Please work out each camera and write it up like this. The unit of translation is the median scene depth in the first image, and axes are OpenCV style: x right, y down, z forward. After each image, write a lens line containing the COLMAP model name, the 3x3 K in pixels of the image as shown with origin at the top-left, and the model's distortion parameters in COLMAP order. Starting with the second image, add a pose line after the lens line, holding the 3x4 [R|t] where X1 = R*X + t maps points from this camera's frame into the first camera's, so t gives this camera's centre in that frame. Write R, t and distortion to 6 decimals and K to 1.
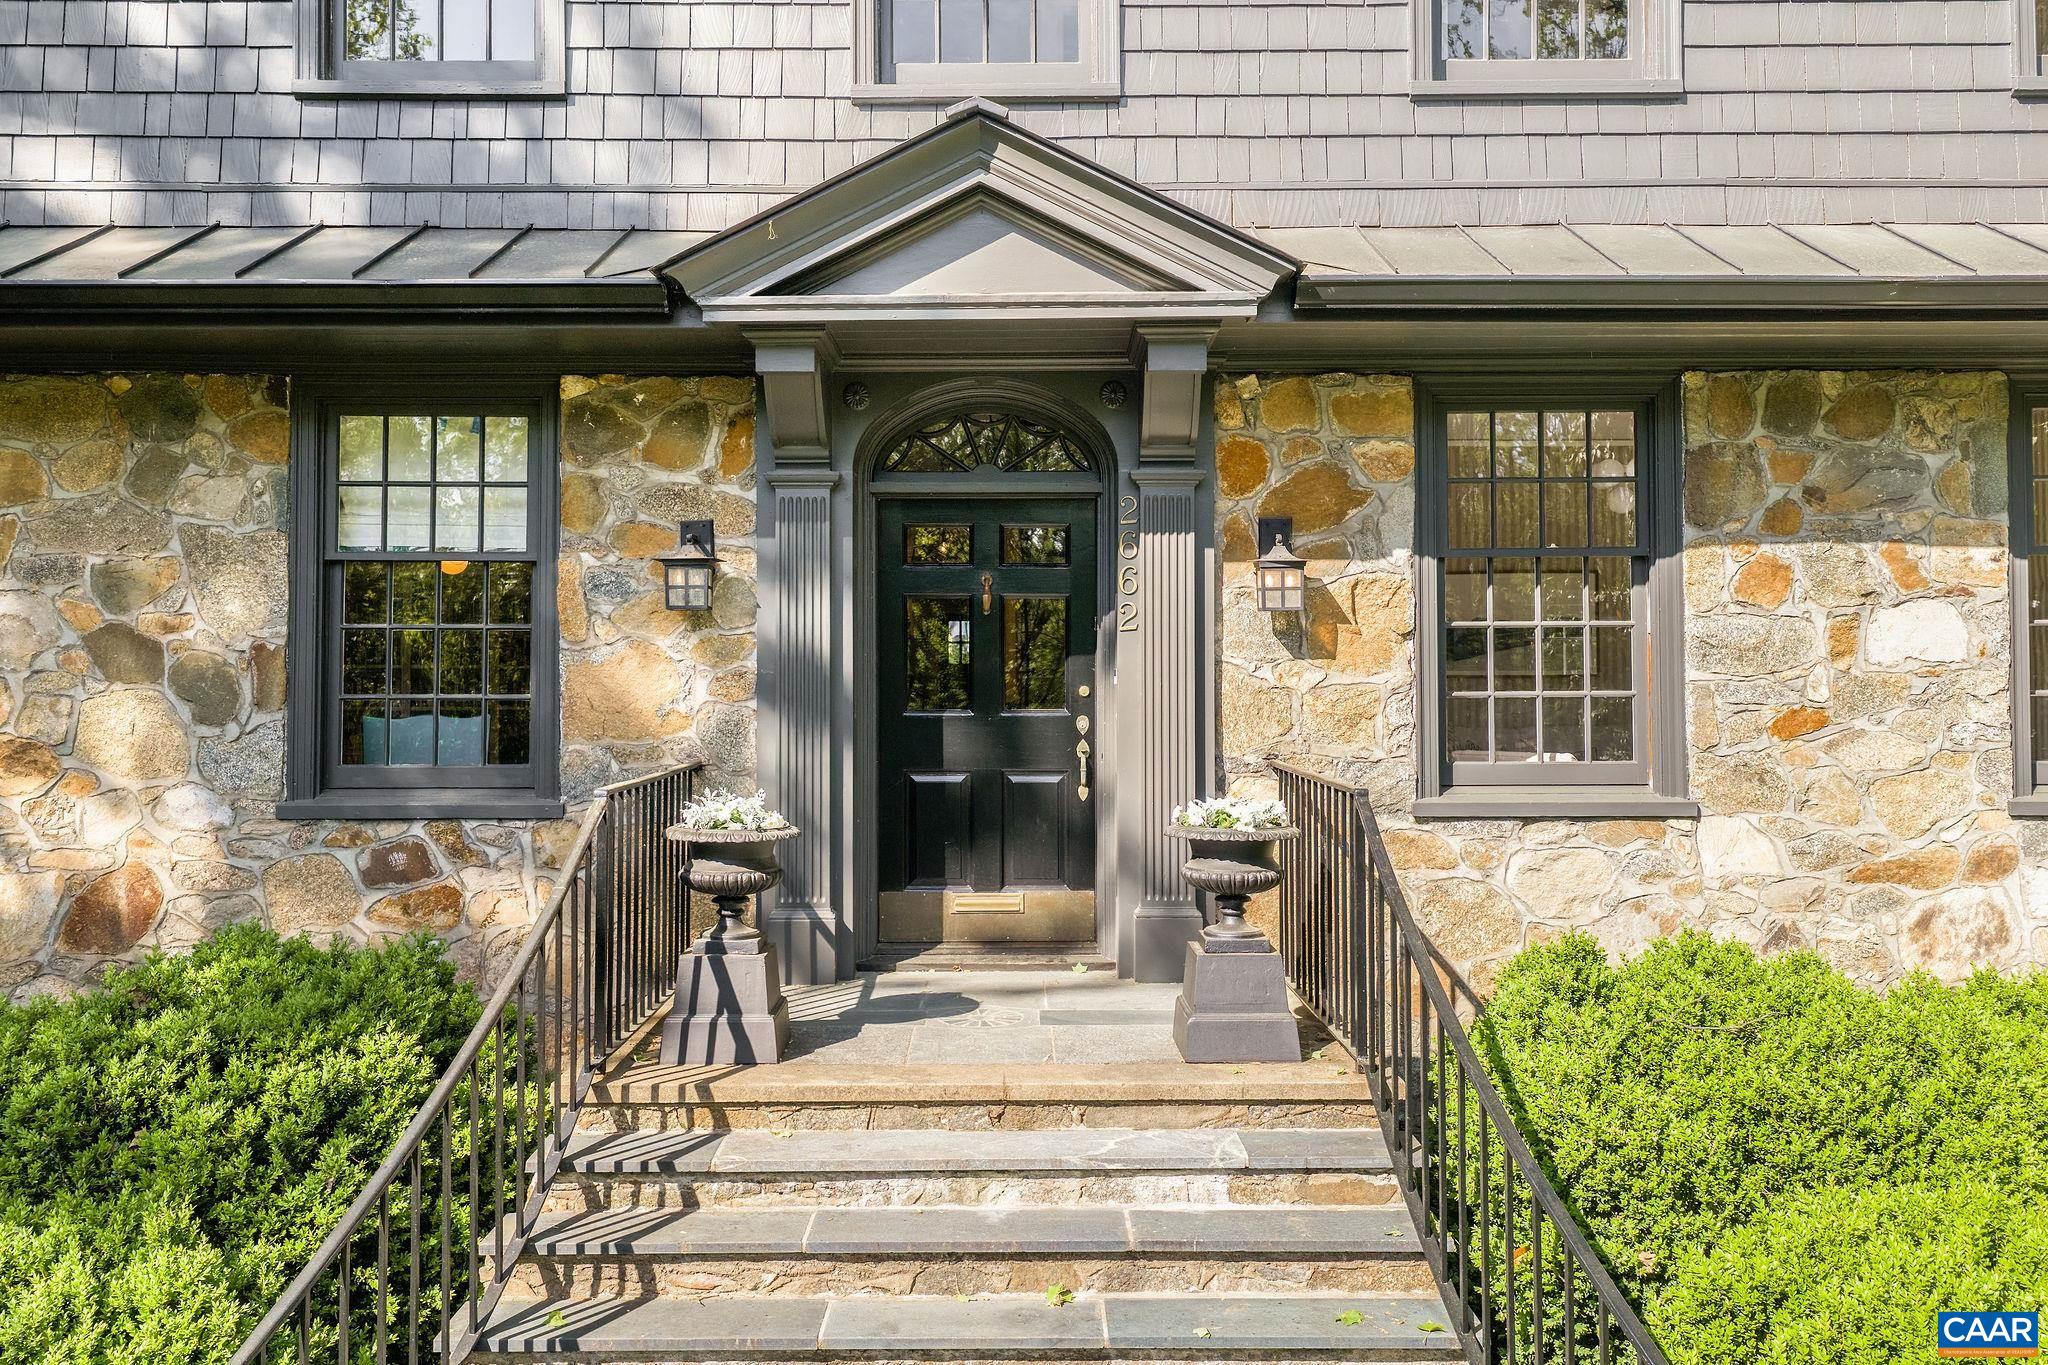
lens RADIAL K [[1653.5, 0, 1037.9], [0, 1653.5, 658.4], [0, 0, 1]] dist [0.005492, -0.004375]
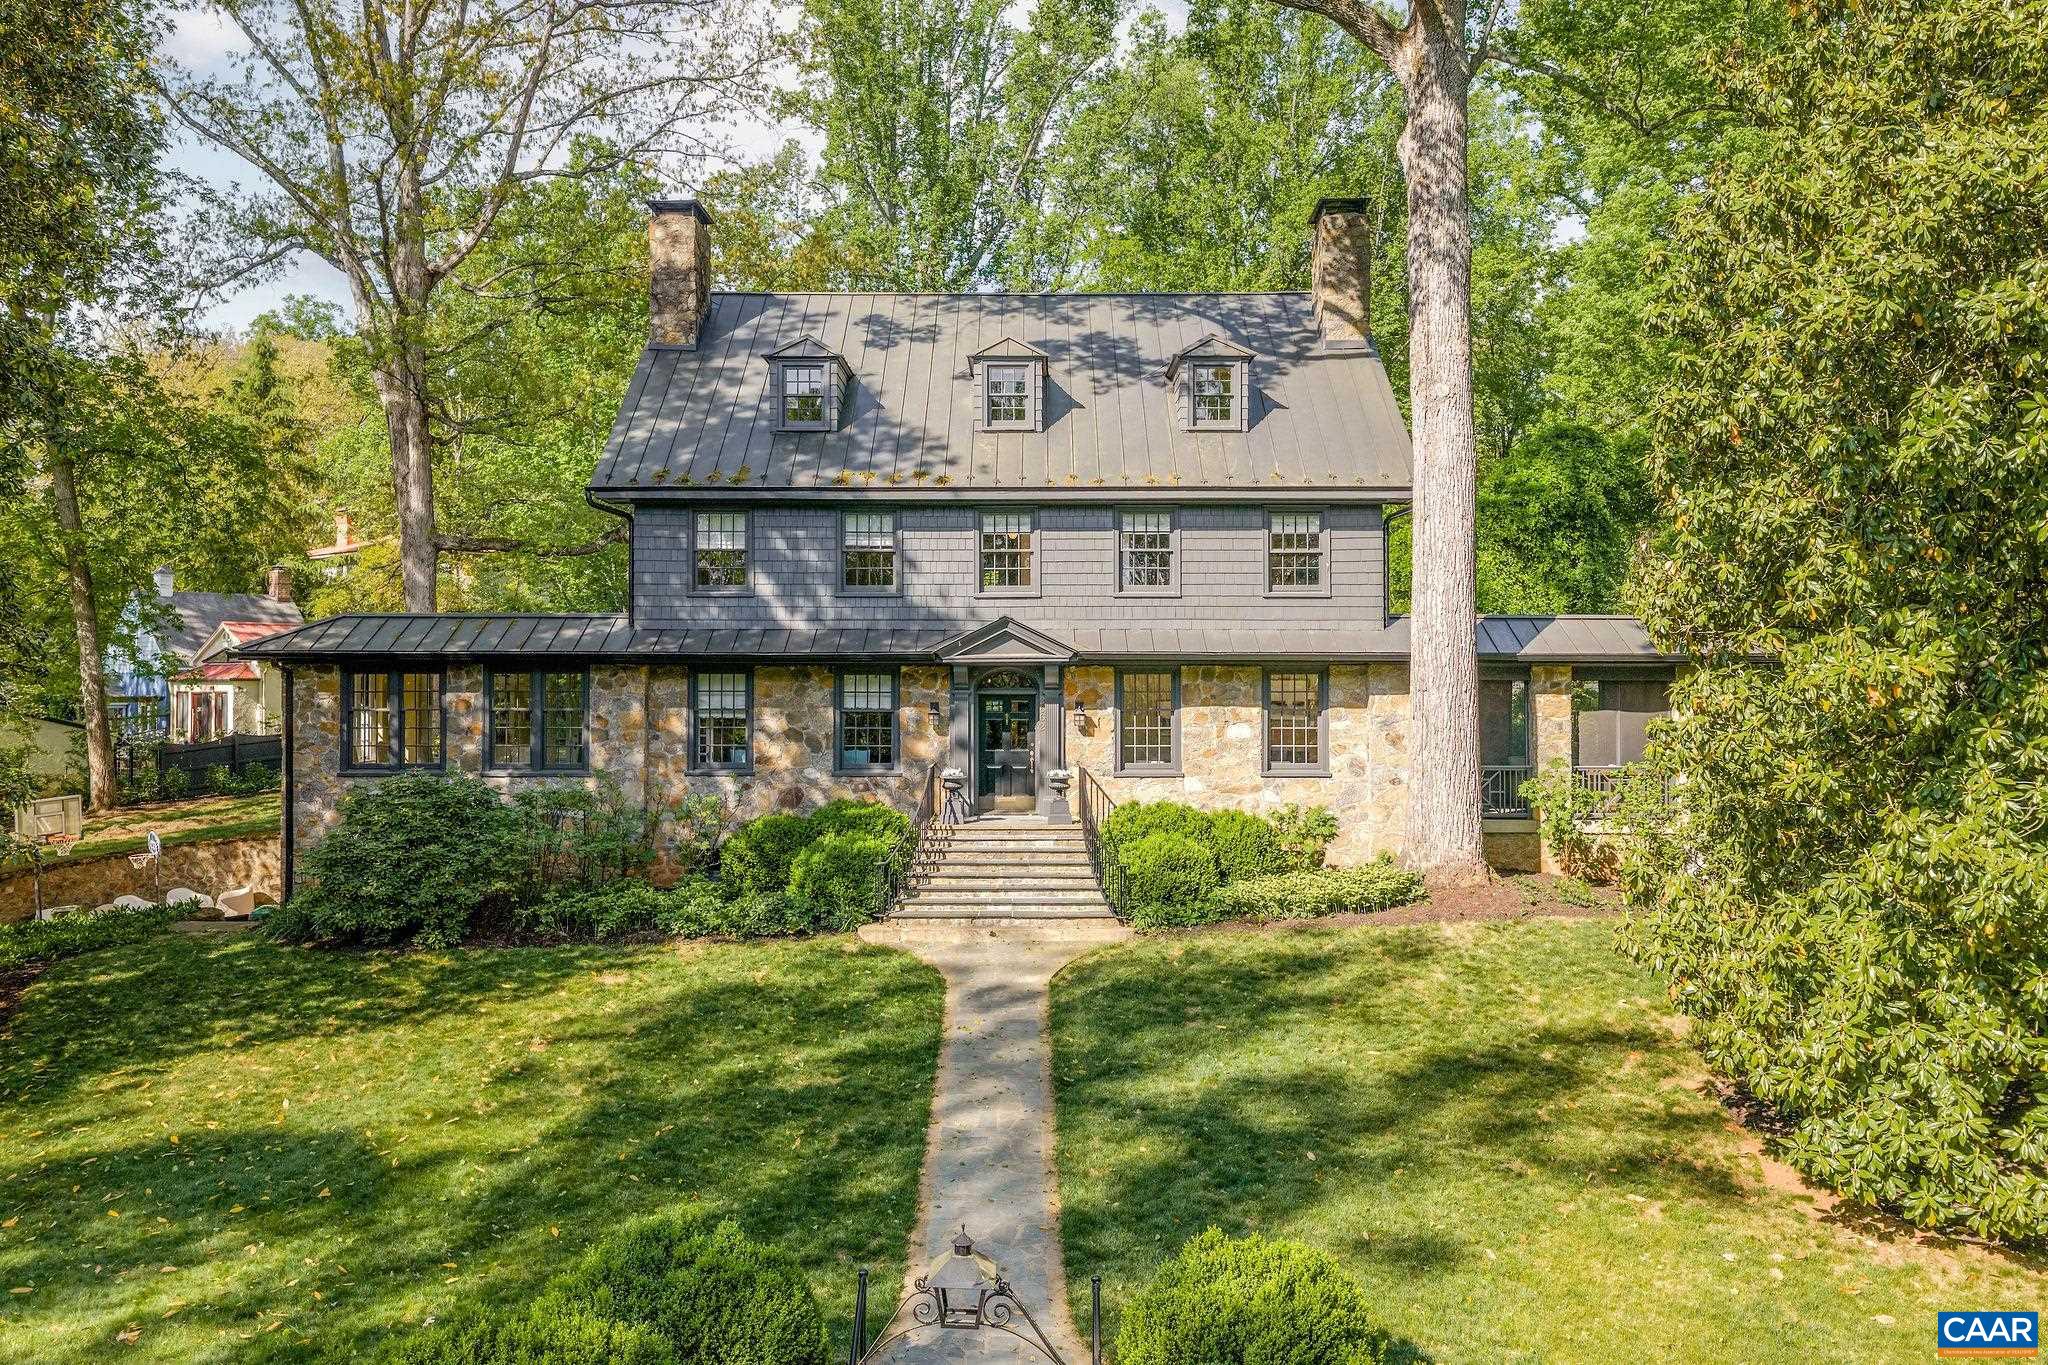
lens RADIAL K [[1653.5, 0, 1037.9], [0, 1653.5, 658.4], [0, 0, 1]] dist [0.005492, -0.004375]
pose [[0.999949, 0.004973, -0.008783, 0.080183], [-0.005097, 0.999887, -0.014171, -0.134953], [0.008711, 0.014215, 0.999861, -3.027816]]
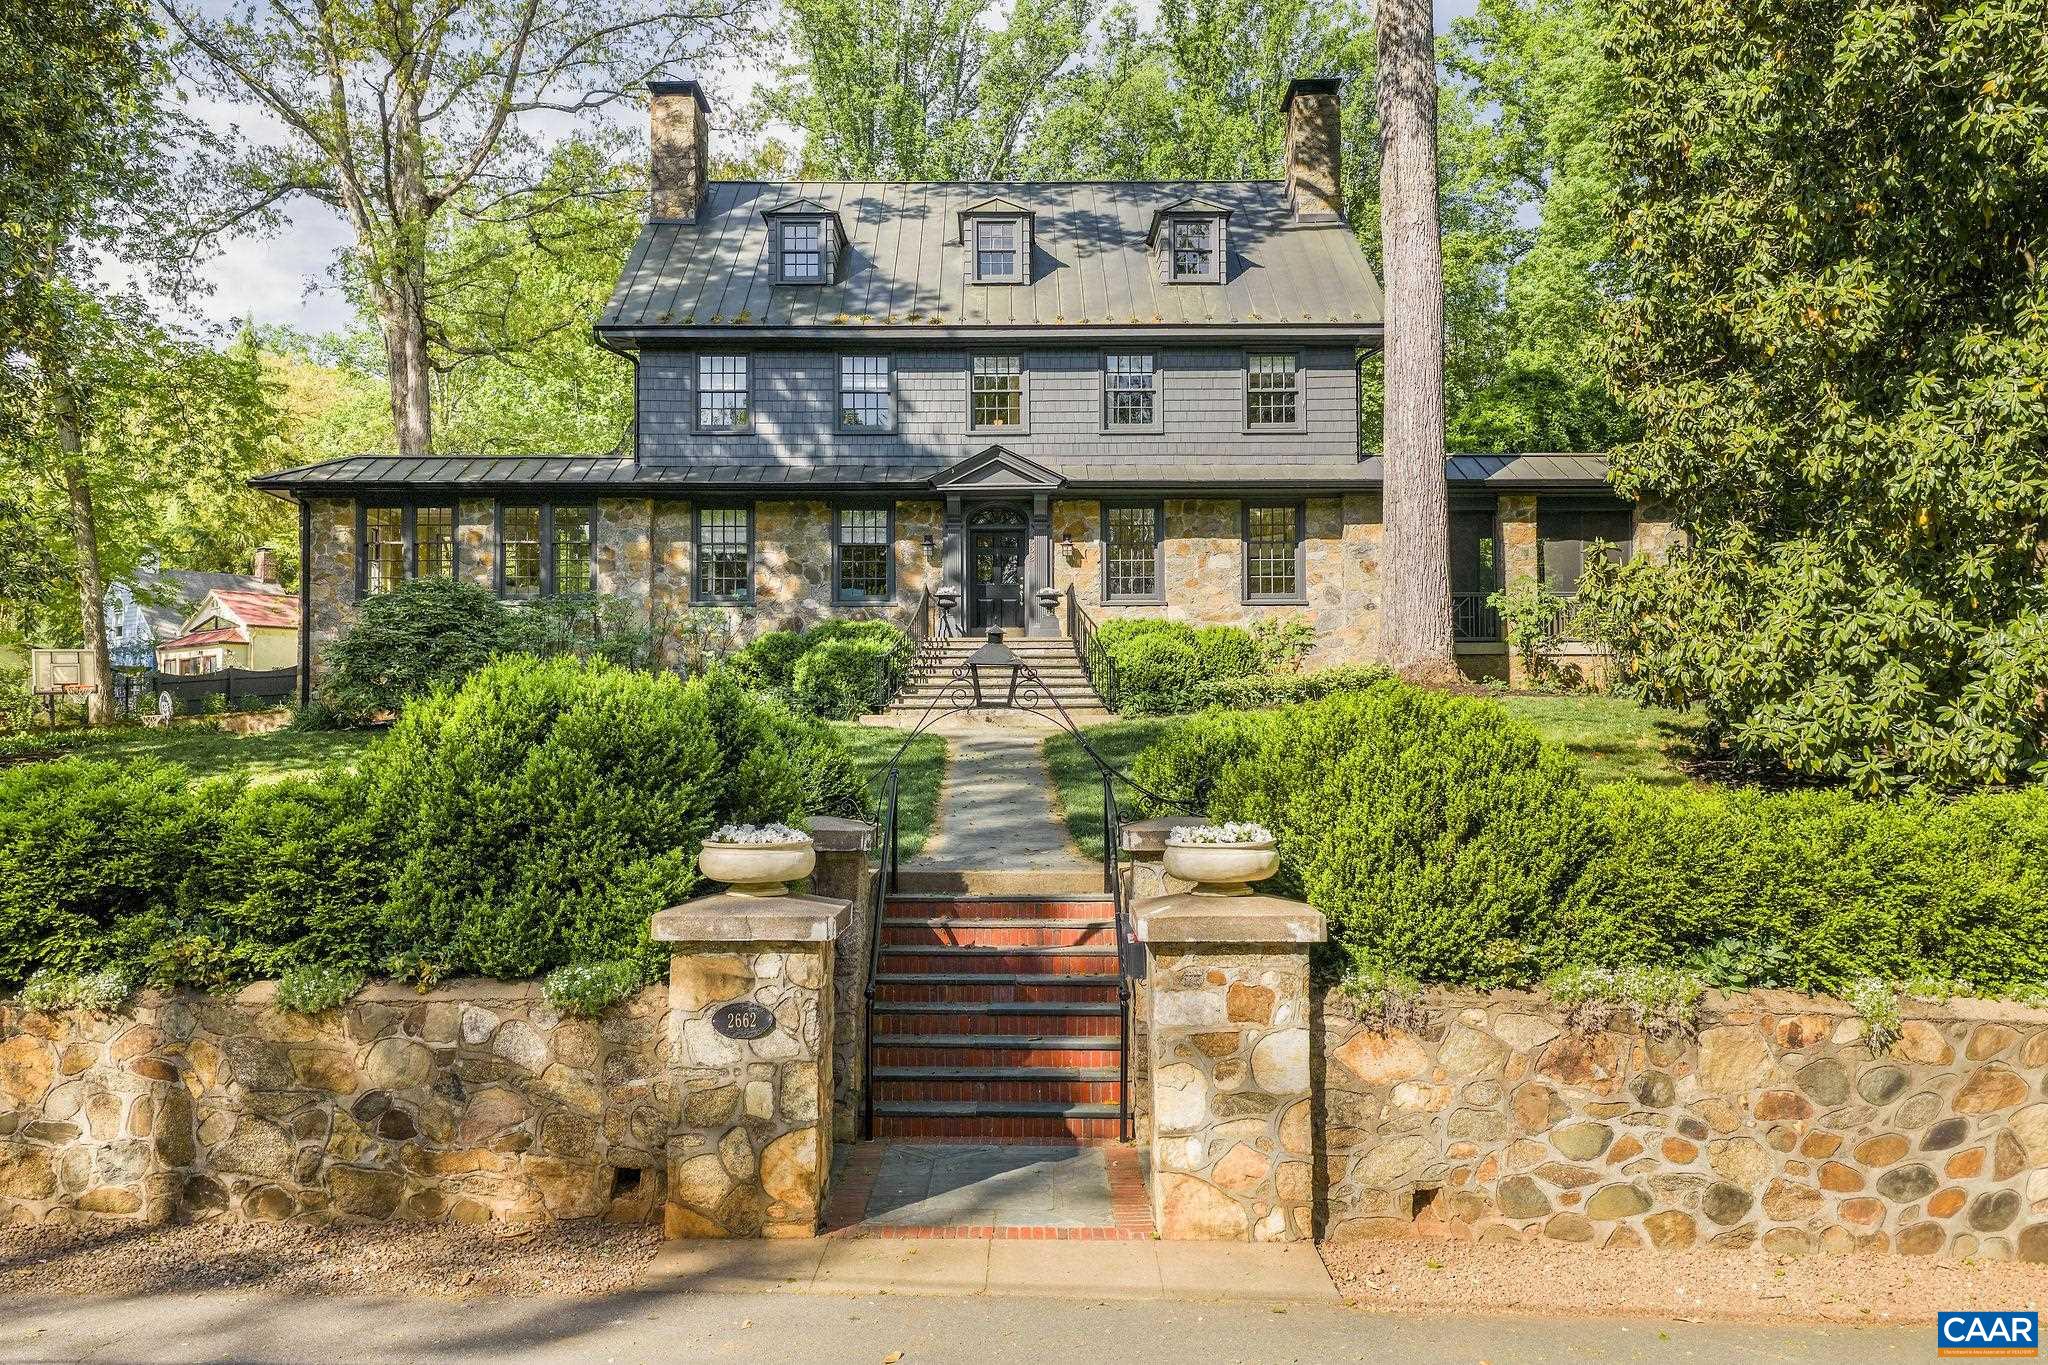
lens RADIAL K [[1648.5, 0, 1024.0], [0, 1648.5, 682.5], [0, 0, 1]] dist [0.014904, 0.003081]
pose [[0.999998, 0.000805, 0.001614, 0.030155], [-0.000739, 0.999174, -0.040625, 0.461862], [-0.001646, 0.040623, 0.999173, -3.175849]]
